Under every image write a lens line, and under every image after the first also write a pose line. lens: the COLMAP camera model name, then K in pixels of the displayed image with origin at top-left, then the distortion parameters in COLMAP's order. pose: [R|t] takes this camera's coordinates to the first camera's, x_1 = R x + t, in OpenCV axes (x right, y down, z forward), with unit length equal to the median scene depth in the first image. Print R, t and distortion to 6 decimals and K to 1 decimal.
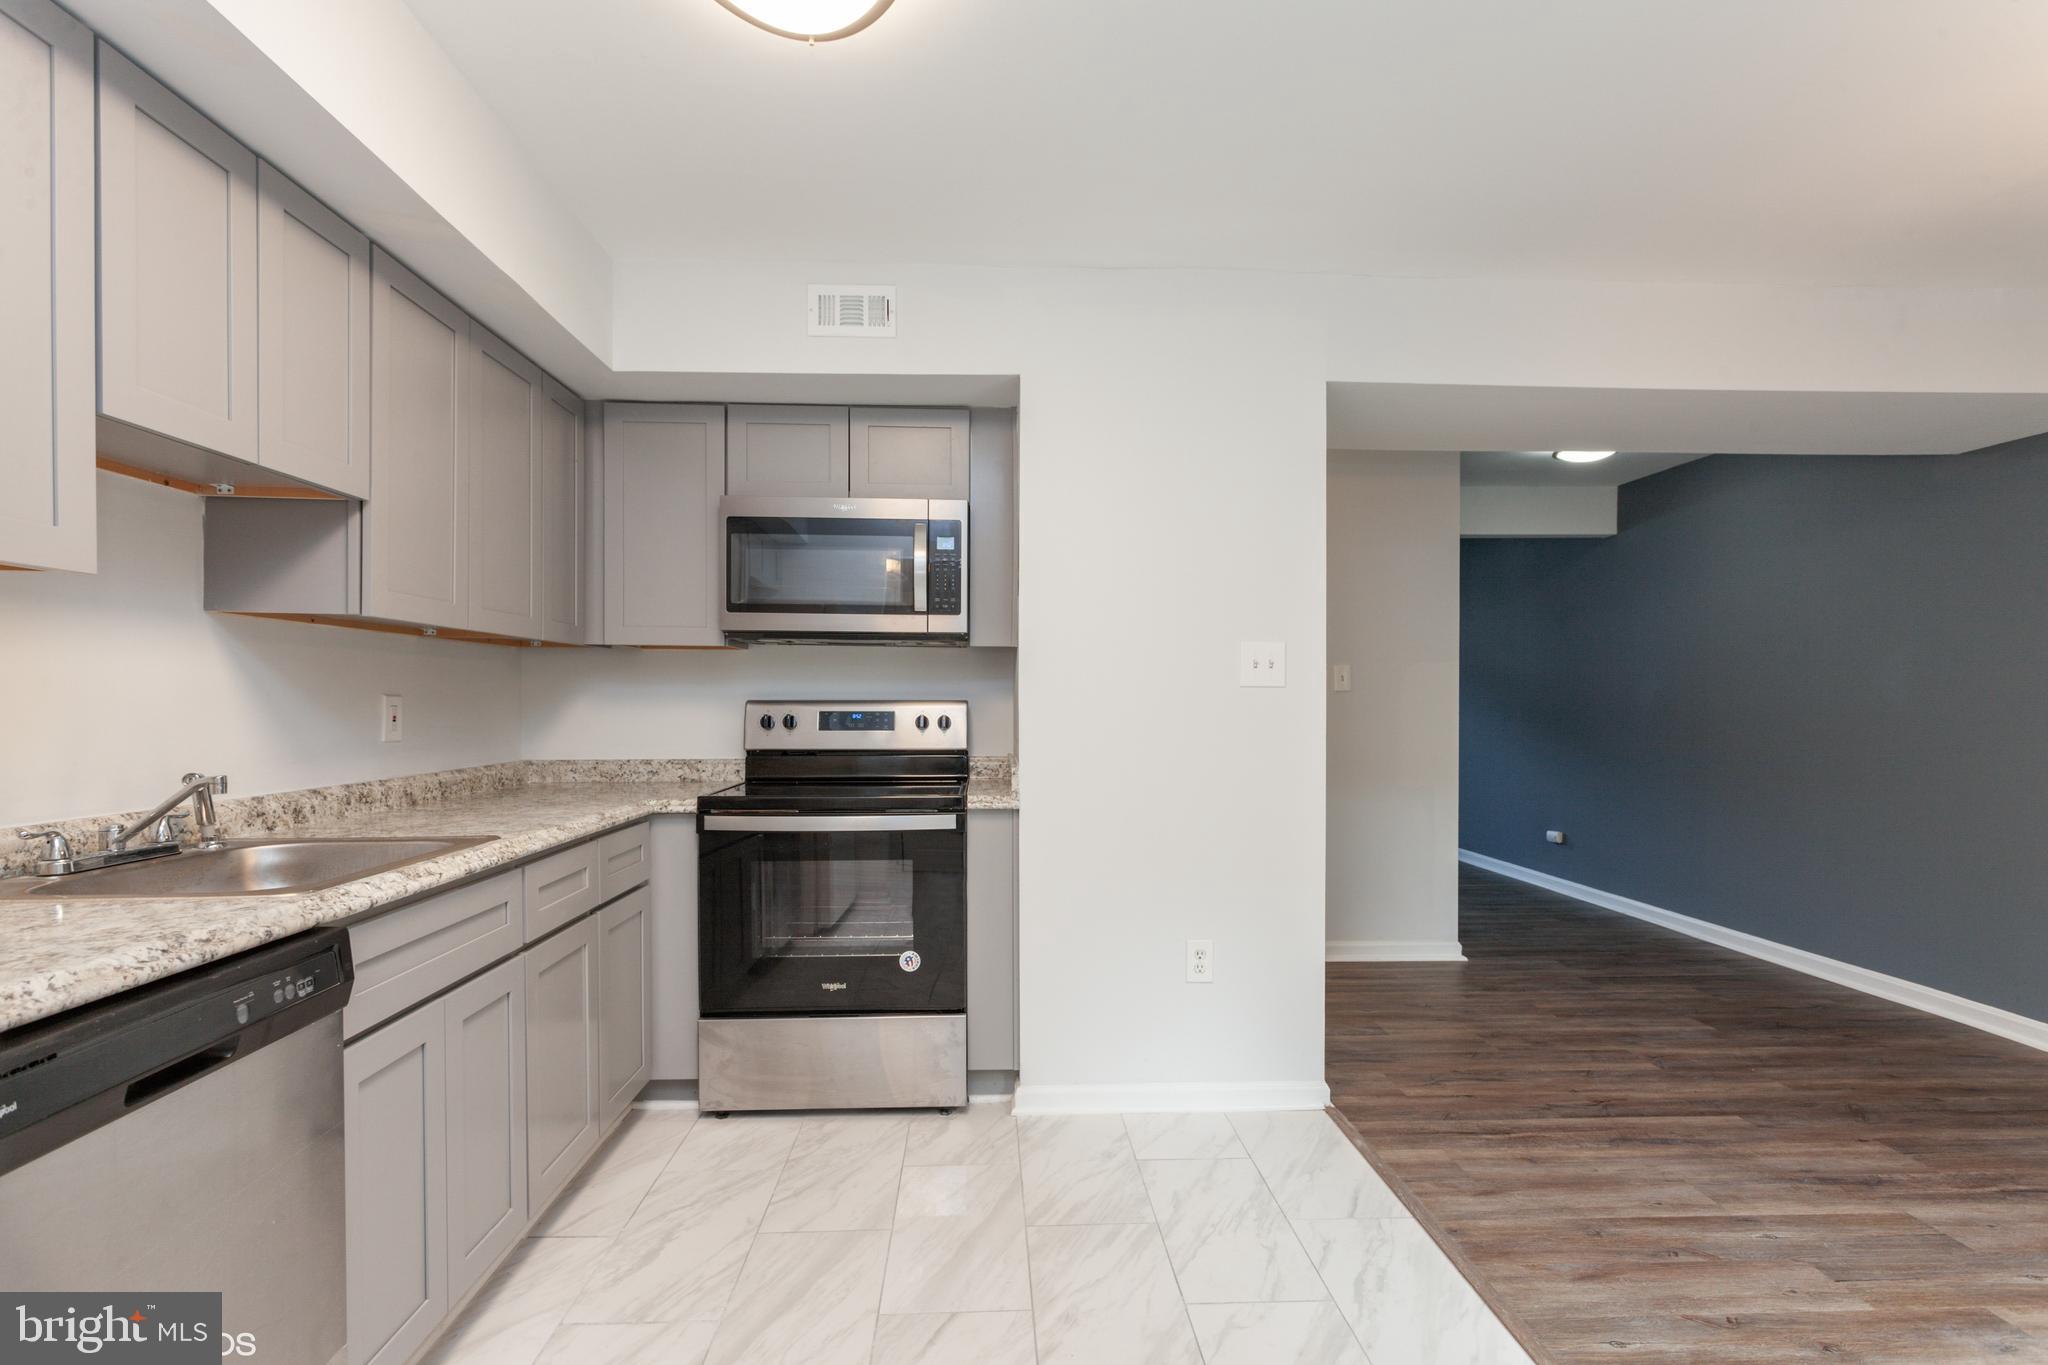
lens RADIAL K [[984.8, 0, 1029.3], [0, 984.8, 713.7], [0, 0, 1]] dist [0.003668, 0.000739]
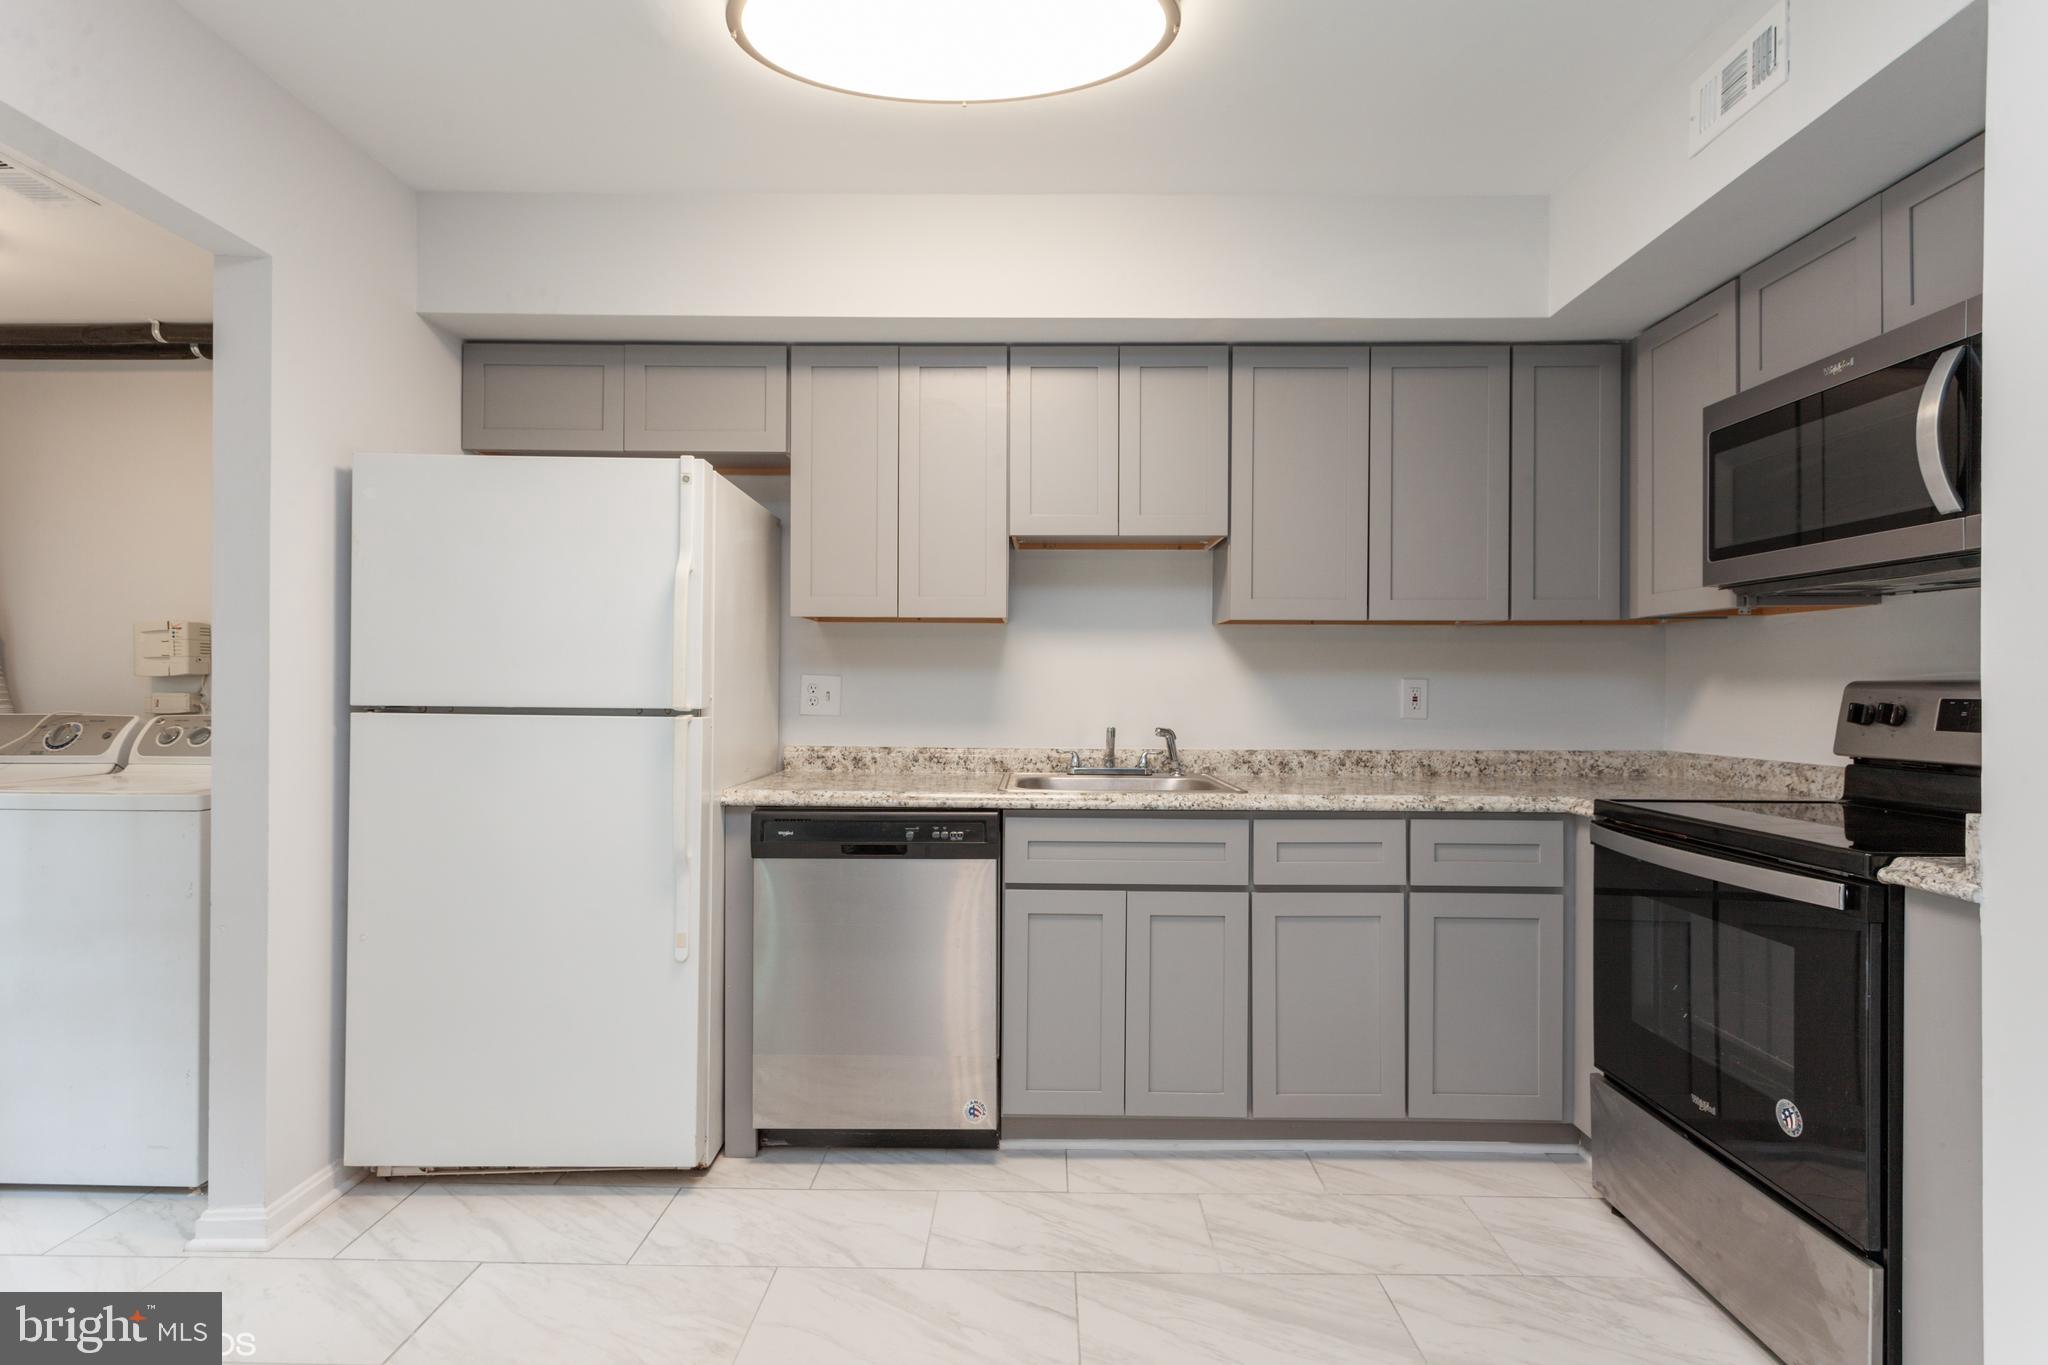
lens RADIAL K [[978.5, 0, 1027.5], [0, 978.5, 689.1], [0, 0, 1]] dist [0.003309, 0.000307]
pose [[-0.065862, -0.001329, -0.997828, 0.501224], [-0.015865, 0.999874, -0.000284, 0.000941], [0.997703, 0.015812, -0.065875, 0.582288]]
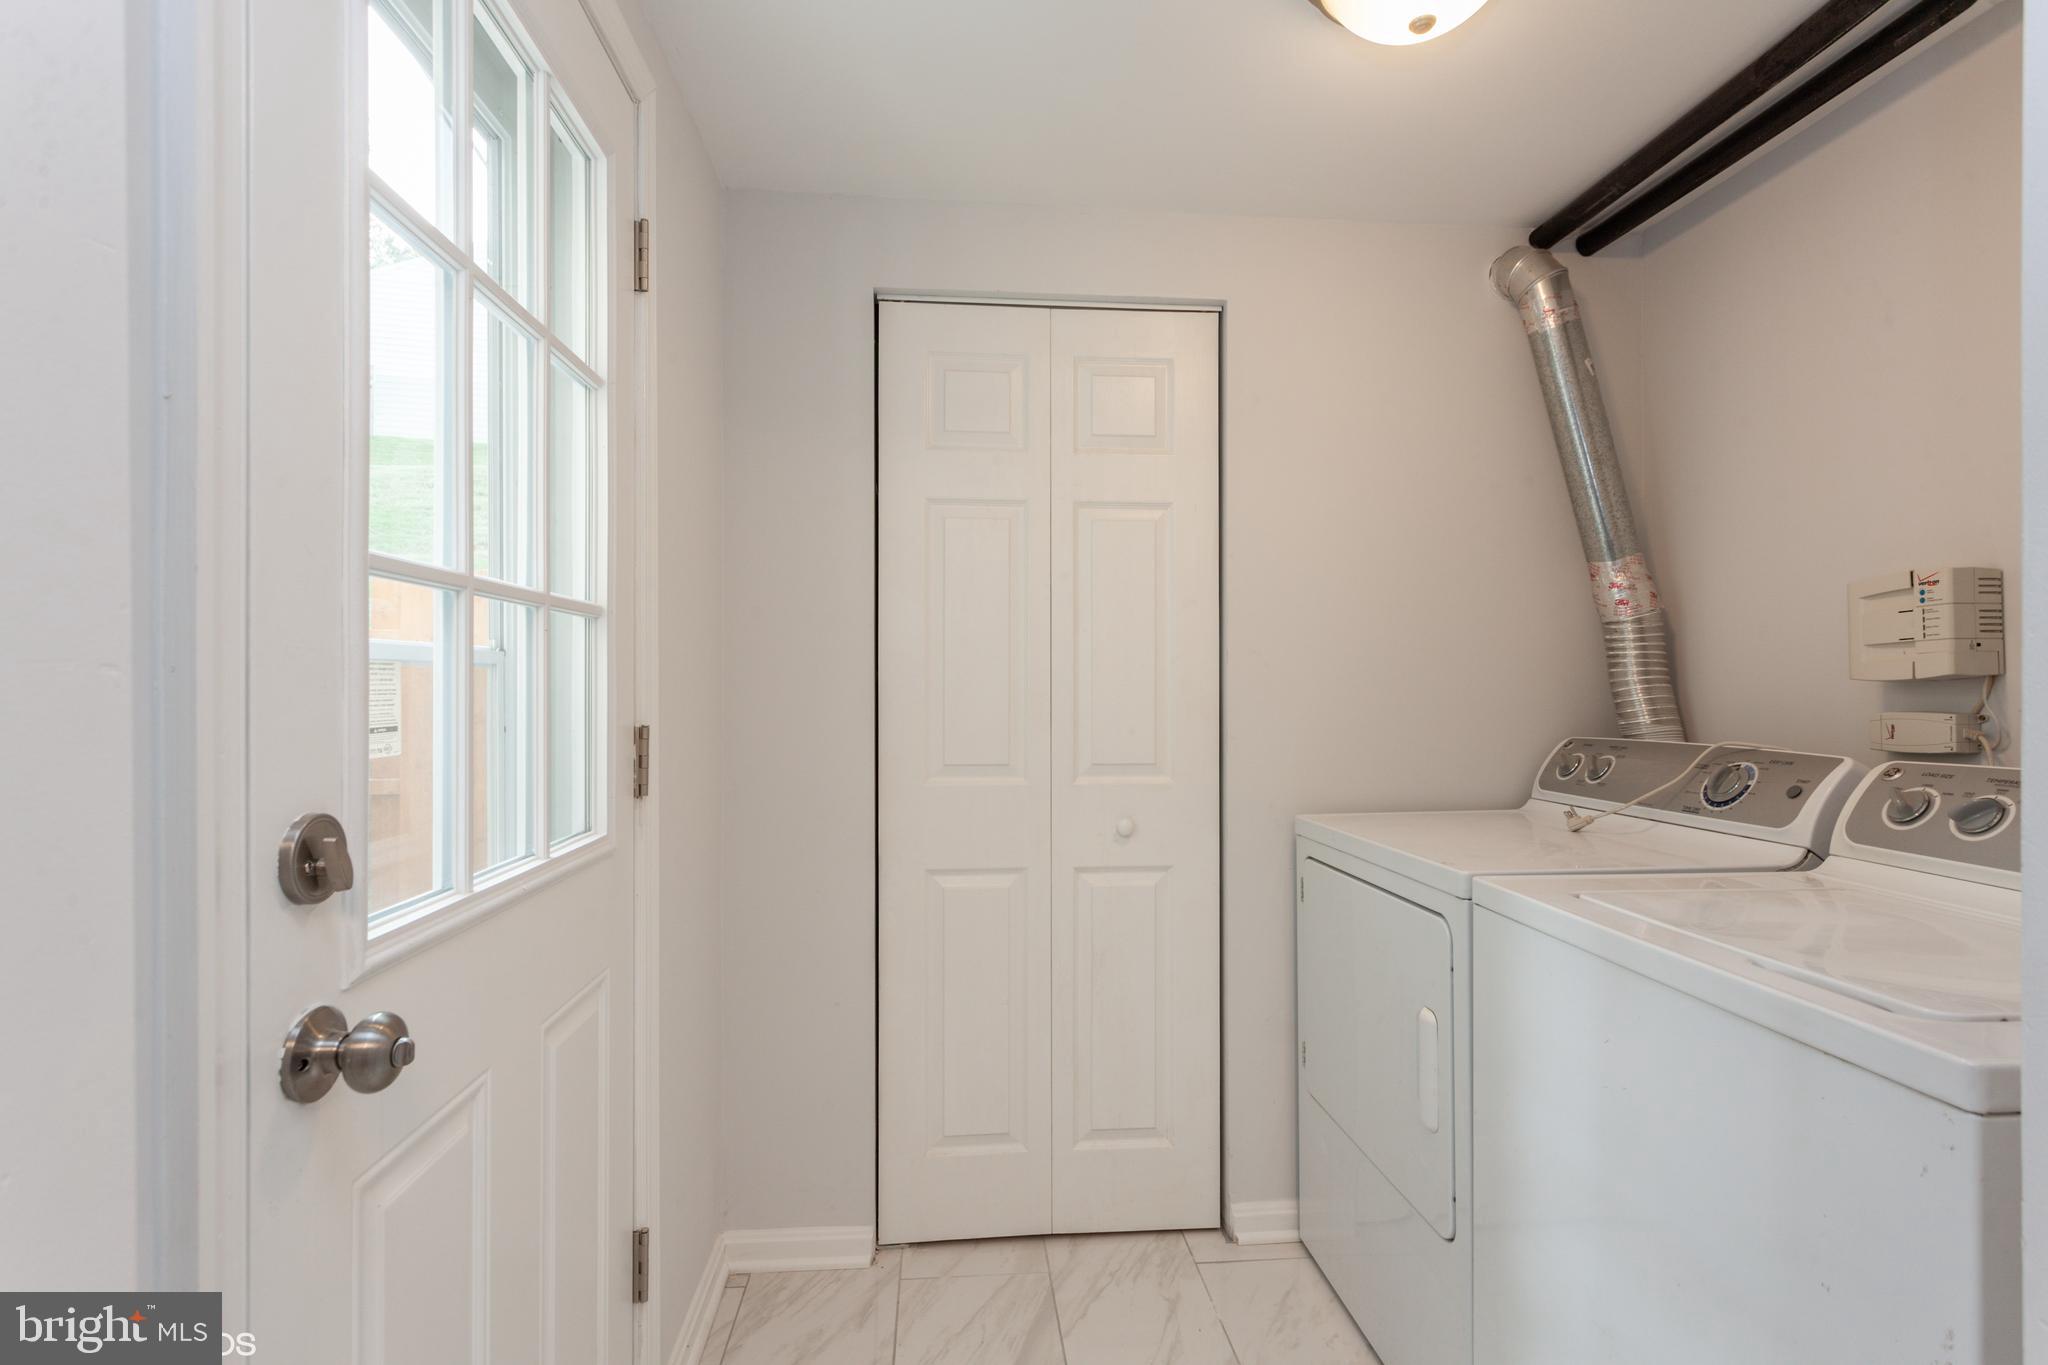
lens RADIAL K [[978.5, 0, 1027.5], [0, 978.5, 689.1], [0, 0, 1]] dist [0.003309, 0.000307]
pose [[-0.999413, -0.000400, -0.034243, -0.001069], [-0.000894, 0.999896, 0.014427, -0.000854], [0.034234, 0.014449, -0.999309, 0.098268]]
